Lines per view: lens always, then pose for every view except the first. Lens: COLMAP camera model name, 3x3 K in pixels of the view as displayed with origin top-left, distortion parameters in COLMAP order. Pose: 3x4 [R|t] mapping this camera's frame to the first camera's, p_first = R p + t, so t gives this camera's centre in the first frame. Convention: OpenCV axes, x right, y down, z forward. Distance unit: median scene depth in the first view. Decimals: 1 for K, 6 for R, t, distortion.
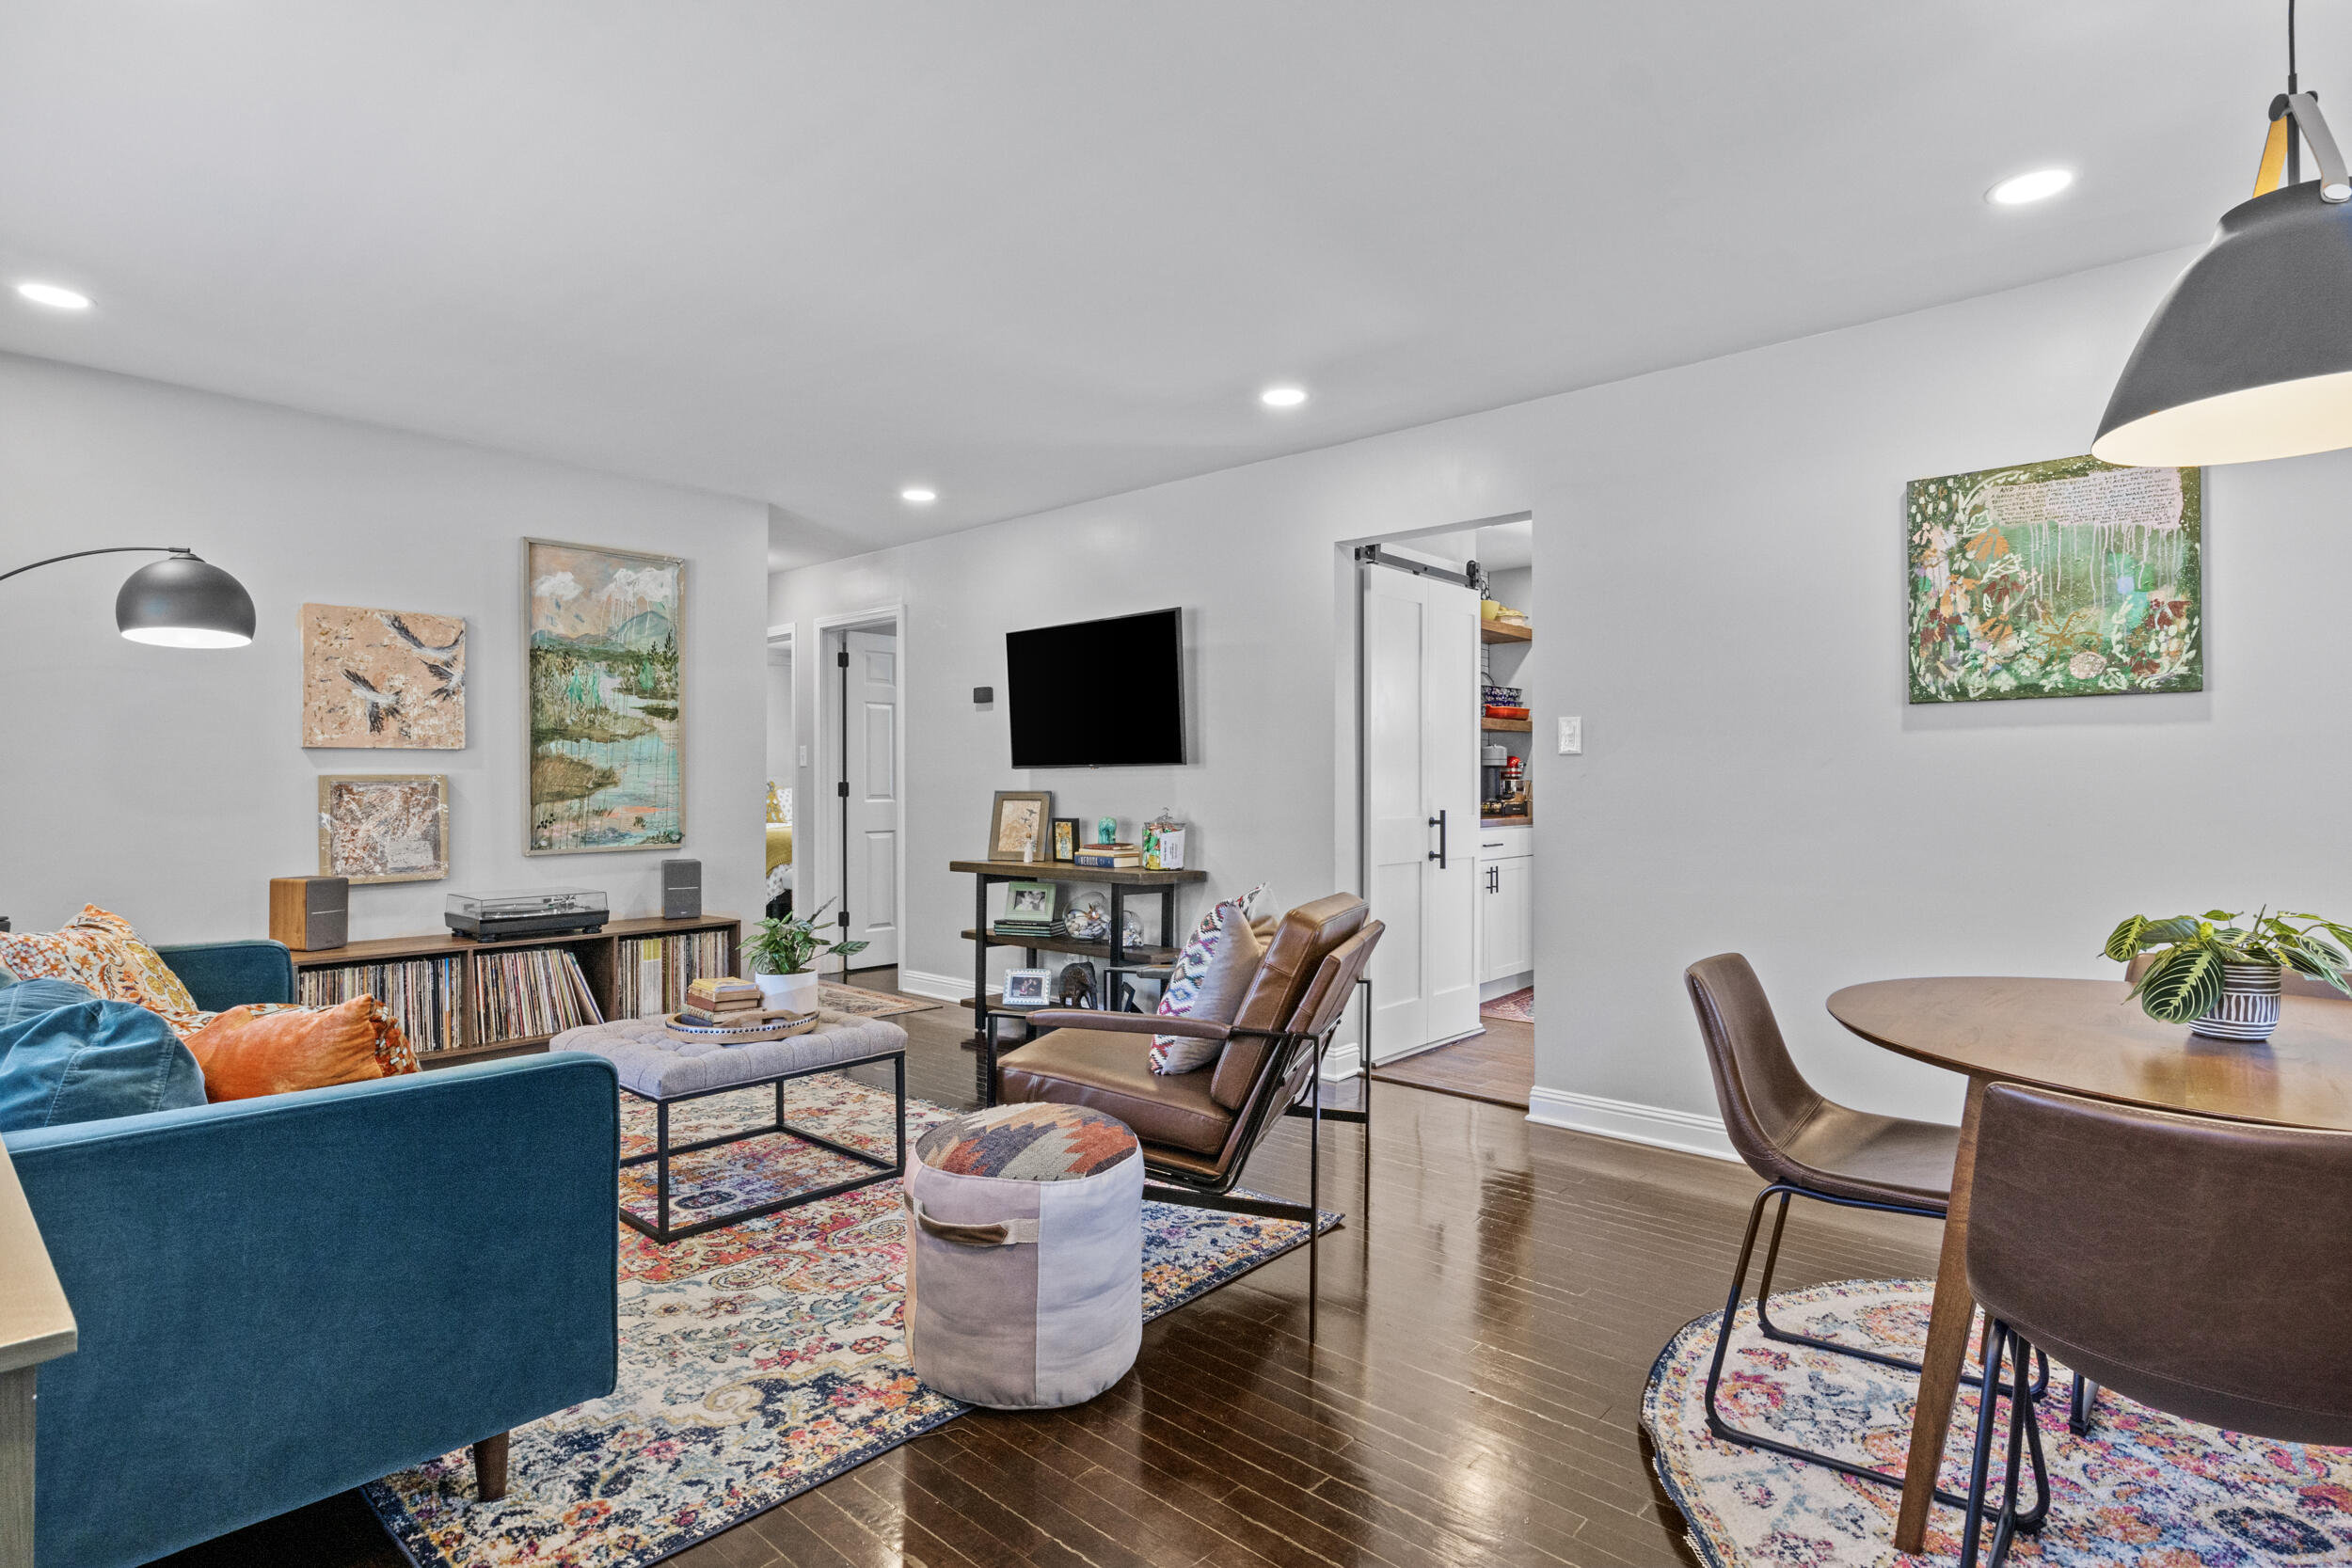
lens RADIAL K [[1173.3, 0, 1184.6], [0, 1173.3, 783.4], [0, 0, 1]] dist [-0.002251, -0.000213]
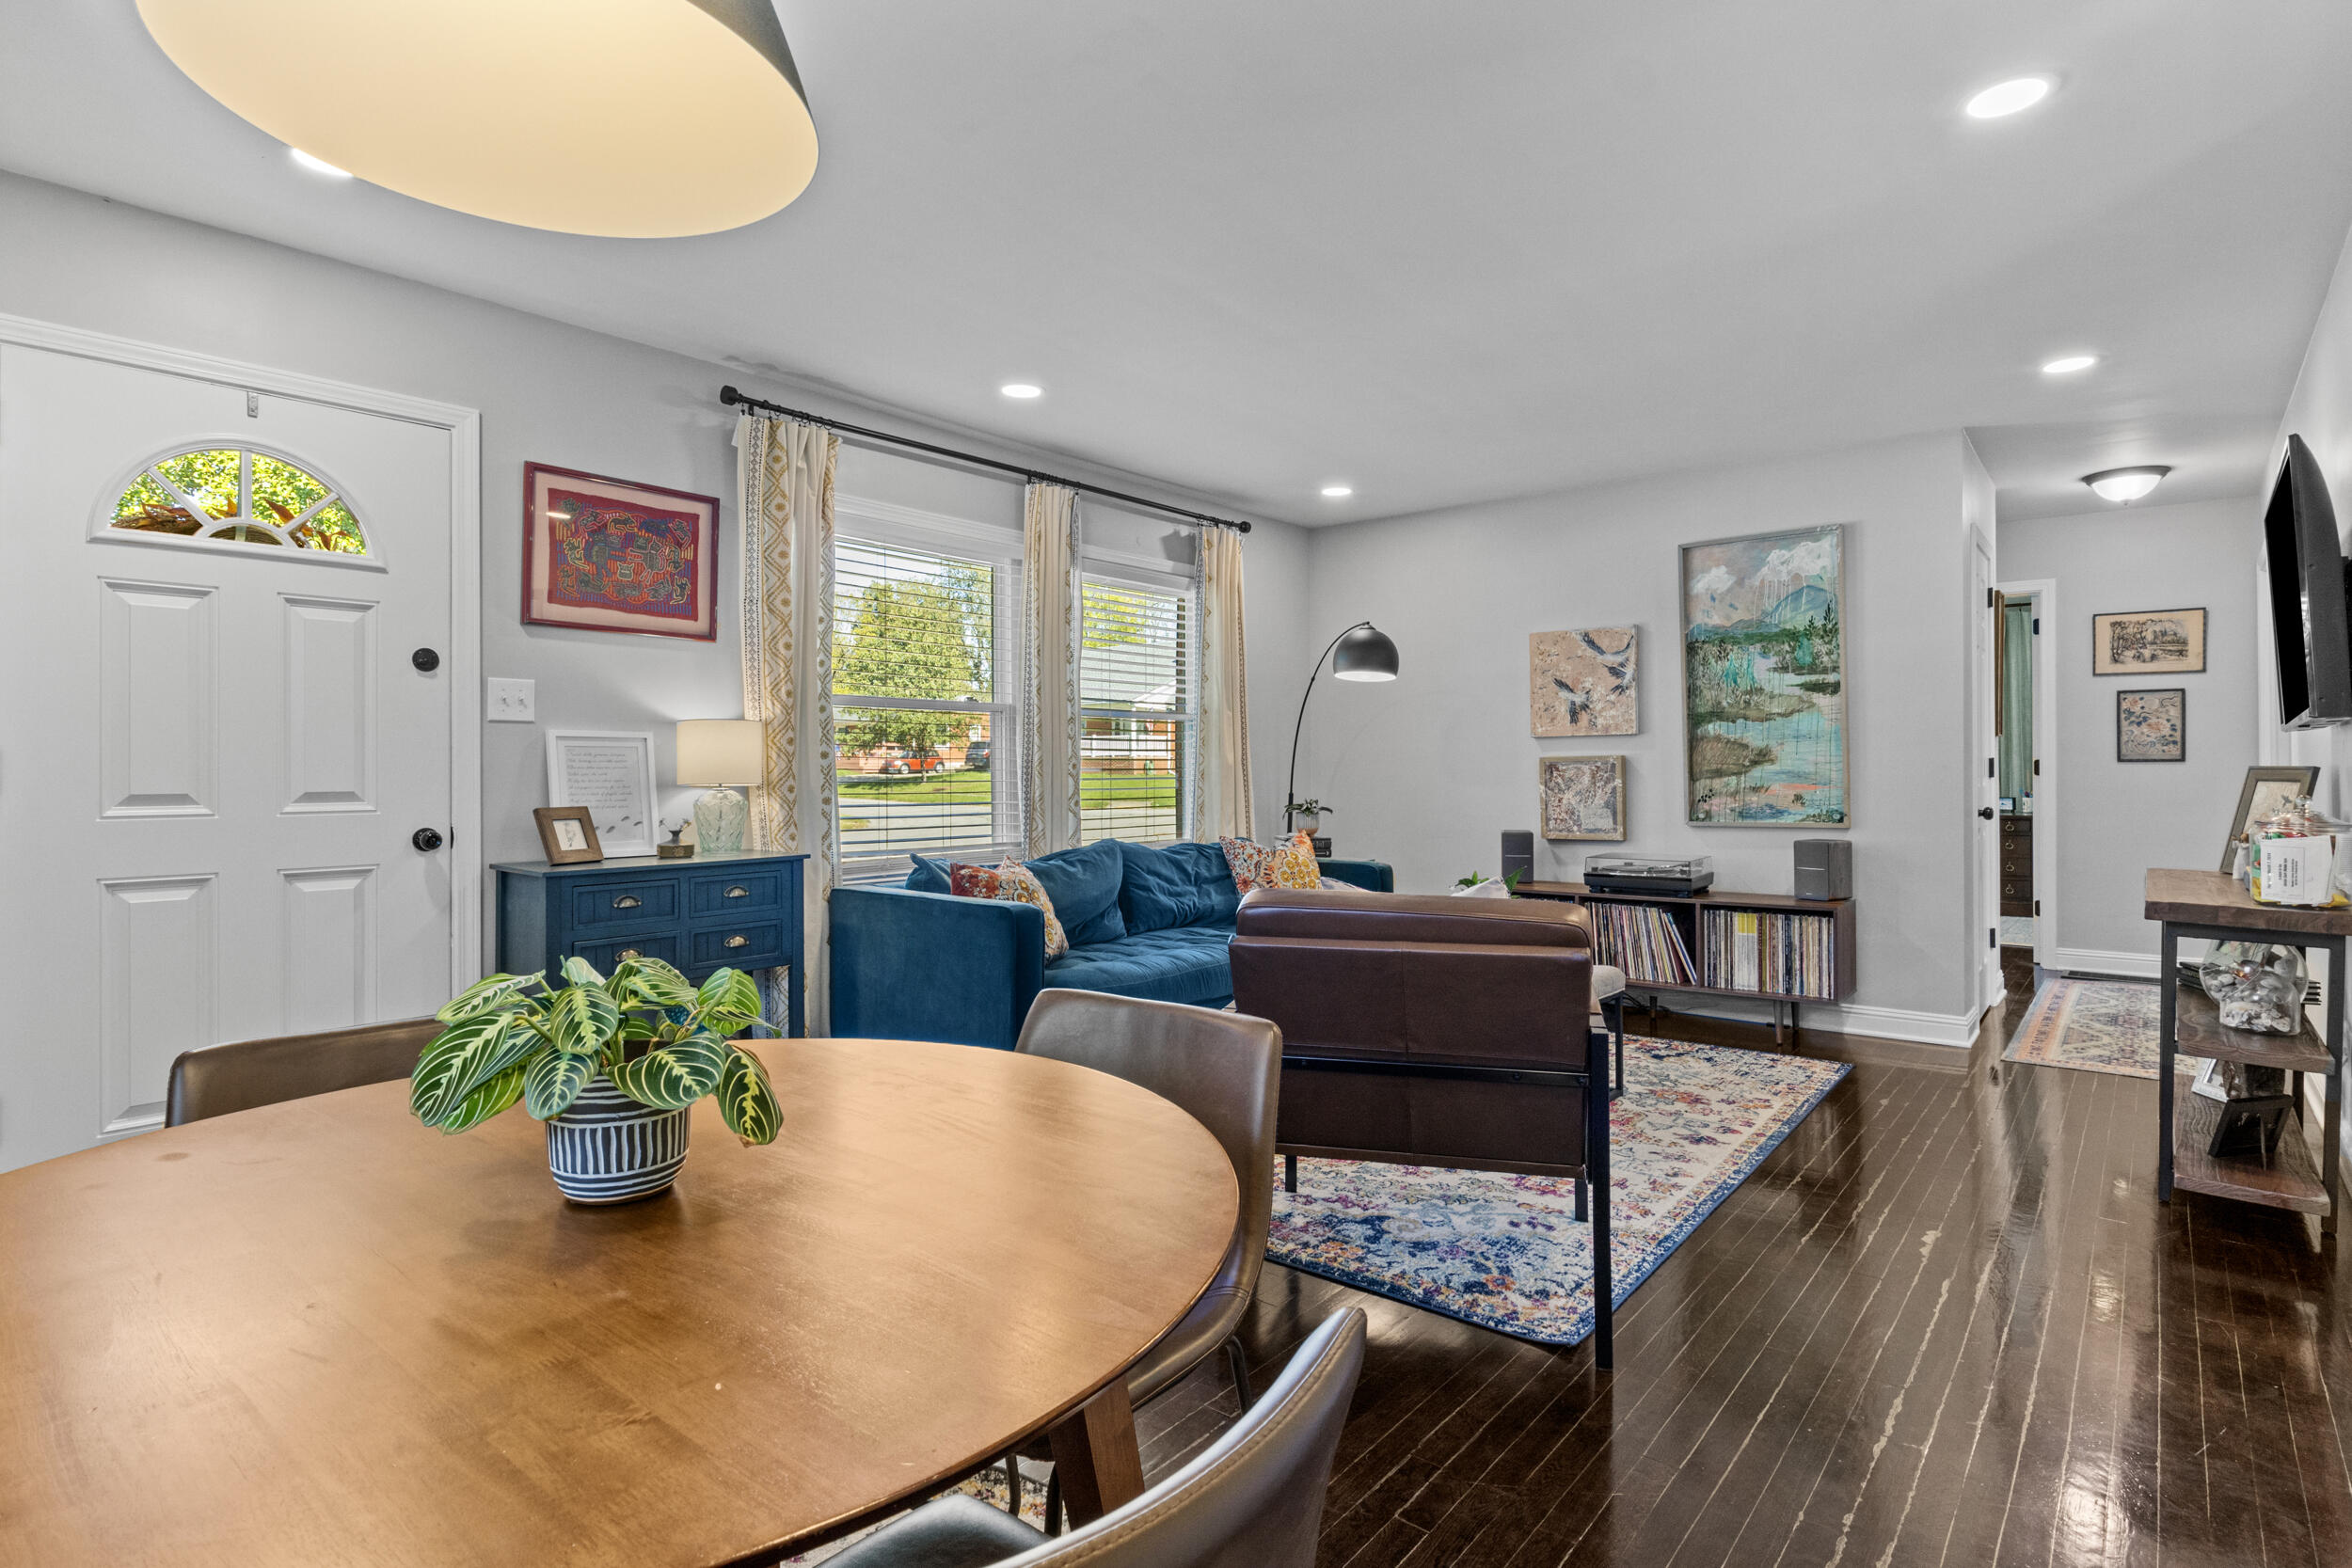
lens RADIAL K [[1173.3, 0, 1184.6], [0, 1173.3, 783.4], [0, 0, 1]] dist [-0.002251, -0.000213]
pose [[0.038387, 0.009947, -0.999213, 0.550595], [0.008028, 0.999915, 0.010262, 0.005303], [0.999231, -0.008415, 0.038304, 0.472368]]
